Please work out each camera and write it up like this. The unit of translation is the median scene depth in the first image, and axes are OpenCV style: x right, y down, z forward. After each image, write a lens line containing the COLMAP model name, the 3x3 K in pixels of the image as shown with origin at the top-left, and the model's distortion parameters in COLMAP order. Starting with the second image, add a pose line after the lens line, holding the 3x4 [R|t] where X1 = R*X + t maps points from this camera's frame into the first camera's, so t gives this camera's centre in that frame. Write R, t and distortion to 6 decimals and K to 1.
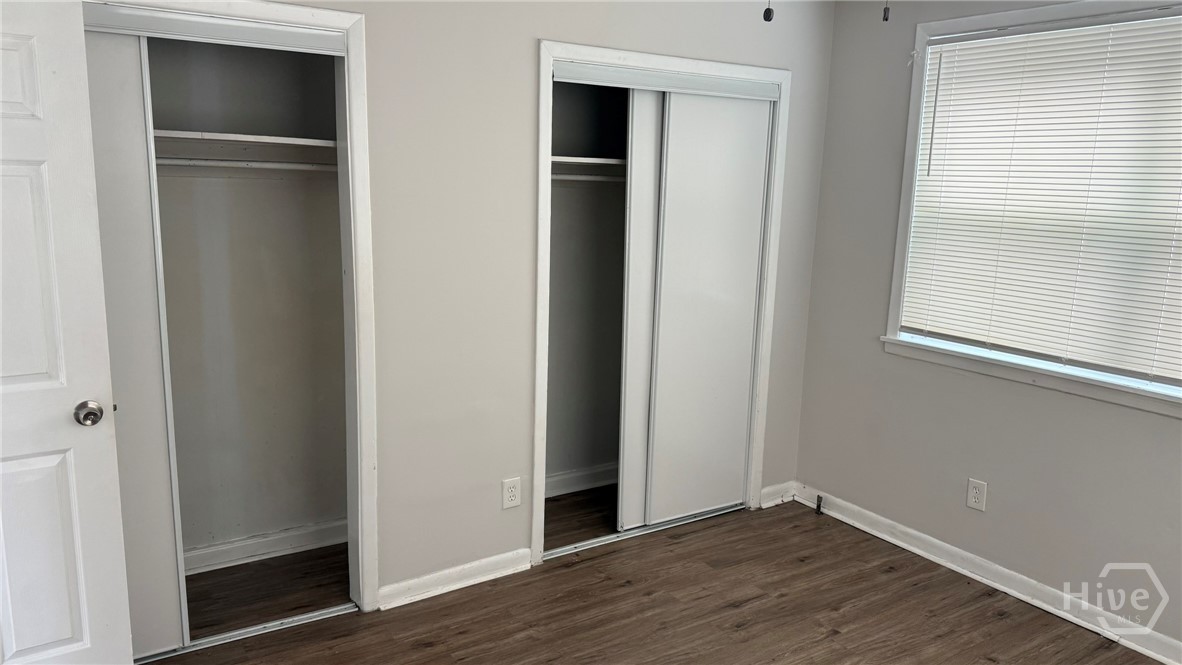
lens RADIAL K [[866.7, 0, 596.1], [0, 866.7, 342.2], [0, 0, 1]] dist [0.122824, -0.129979]
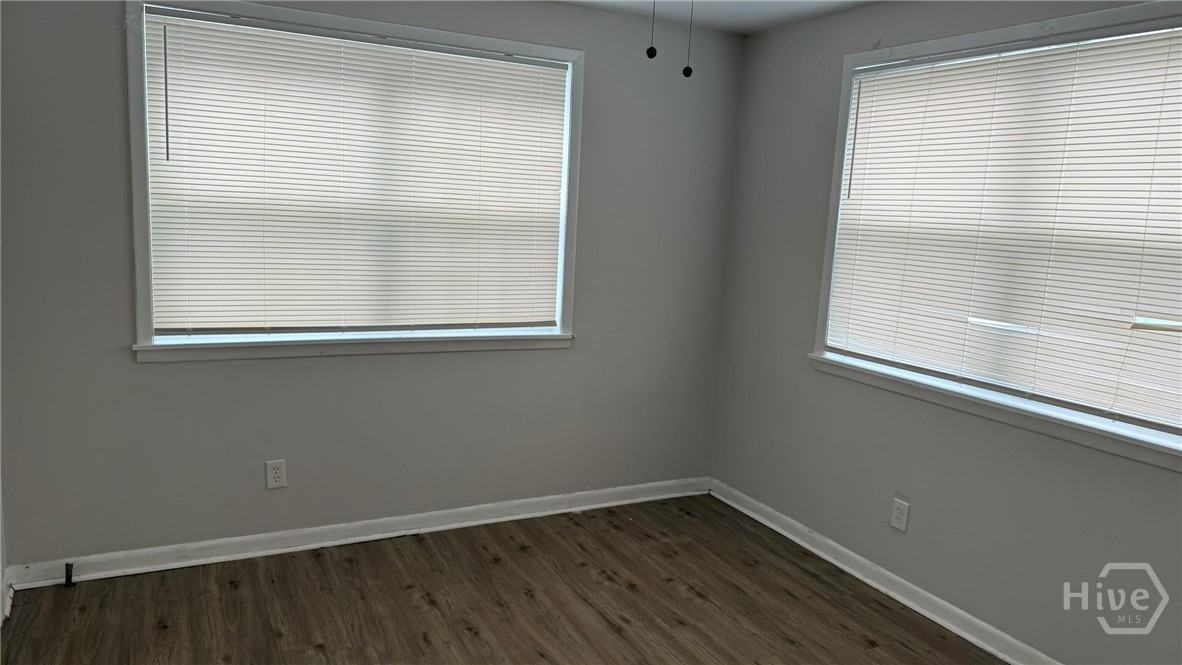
lens RADIAL K [[866.7, 0, 596.1], [0, 866.7, 342.2], [0, 0, 1]] dist [0.122824, -0.129979]
pose [[0.106428, -0.184409, 0.977070, -0.503456], [0.138534, 0.975817, 0.169082, -0.100176], [-0.984622, 0.117362, 0.129402, 0.475782]]
